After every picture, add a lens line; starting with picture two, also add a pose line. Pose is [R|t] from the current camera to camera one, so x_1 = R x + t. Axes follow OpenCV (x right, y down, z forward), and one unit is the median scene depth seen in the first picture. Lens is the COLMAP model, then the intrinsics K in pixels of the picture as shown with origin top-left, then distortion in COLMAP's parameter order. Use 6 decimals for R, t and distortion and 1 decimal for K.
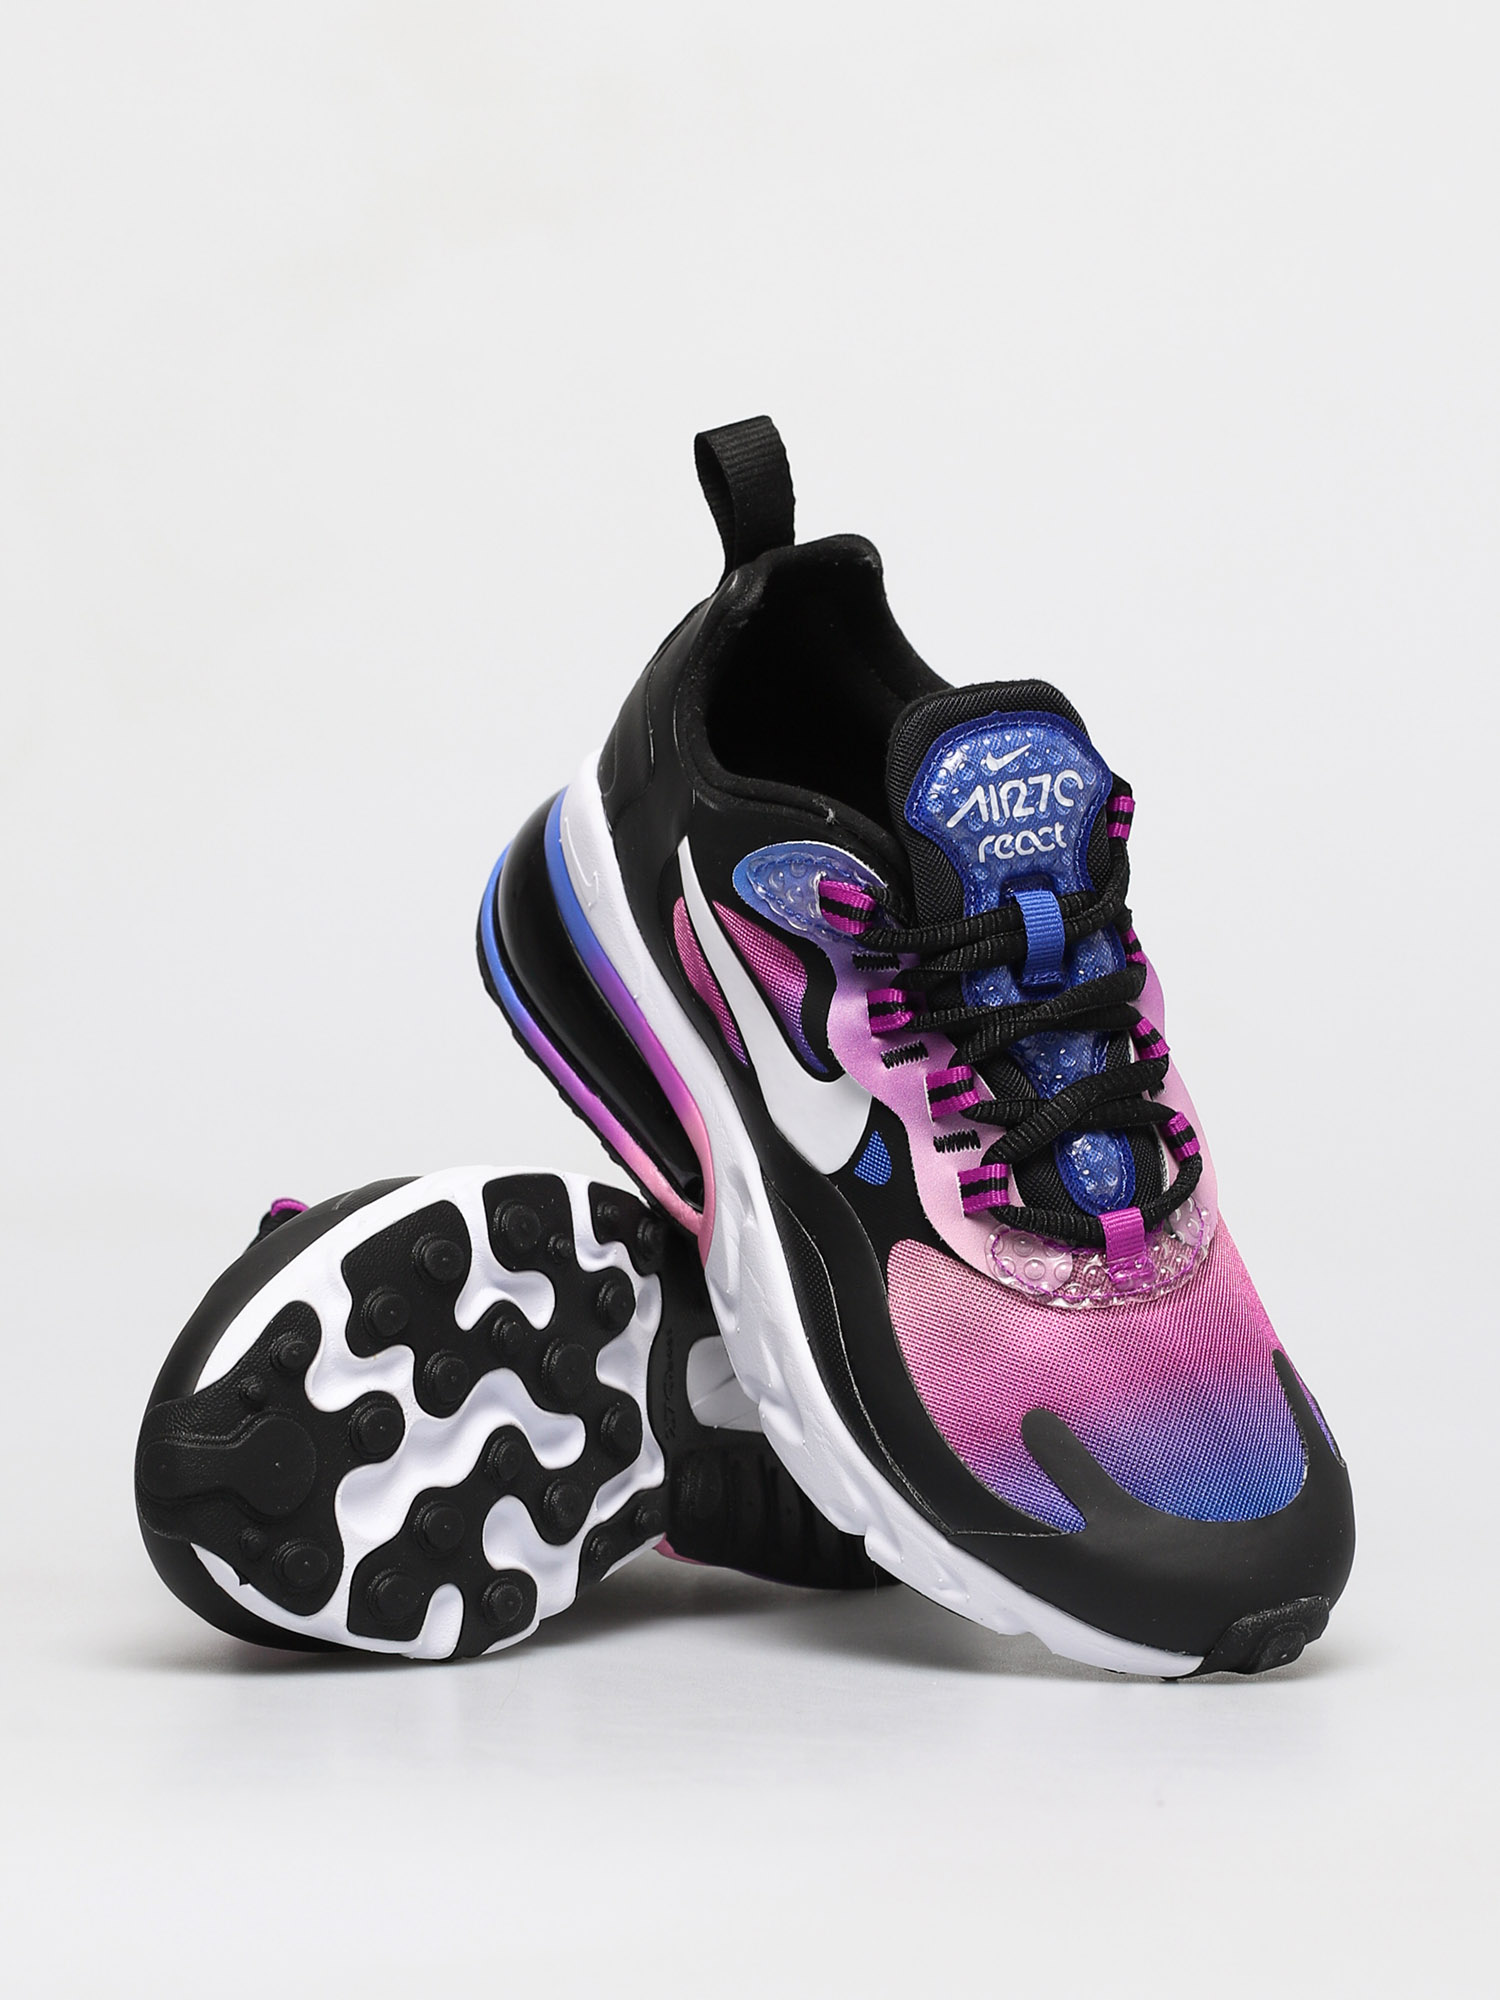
lens RADIAL K [[6399.1, 0, 750.0], [0, 6399.1, 1000.0], [0, 0, 1]] dist [0.567801, 0.817837]
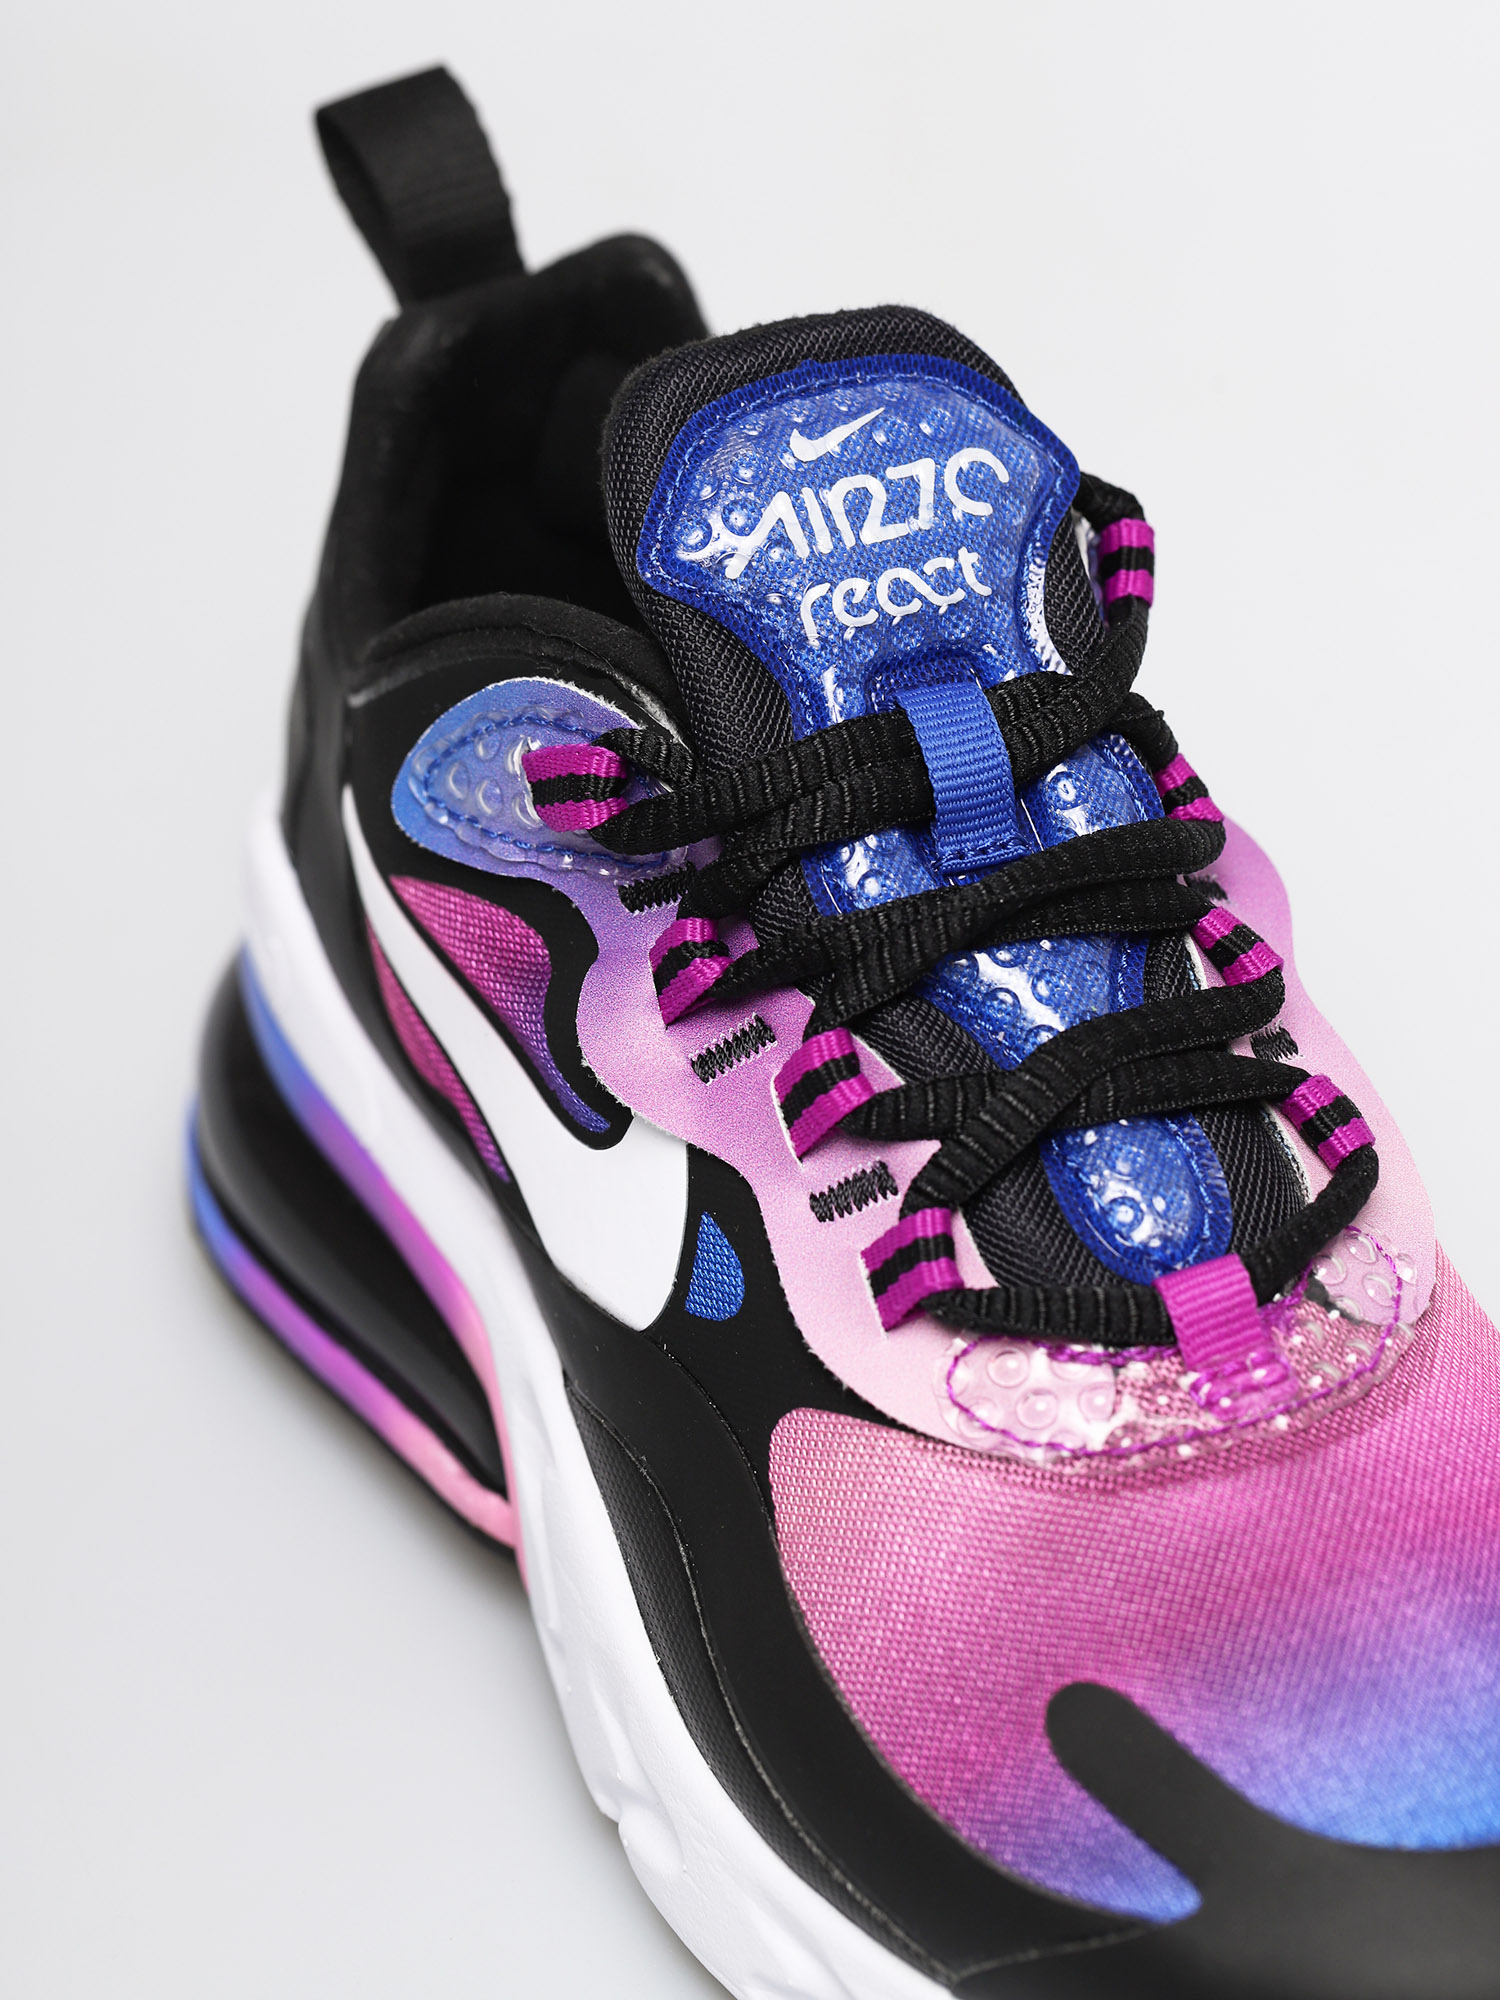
lens RADIAL K [[6399.1, 0, 750.0], [0, 6399.1, 1000.0], [0, 0, 1]] dist [0.567801, 0.817837]
pose [[0.968587, -0.191948, -0.158101, 0.104759], [0.159694, 0.967464, -0.196240, 0.102676], [0.190625, 0.164828, 0.967726, 0.518319]]
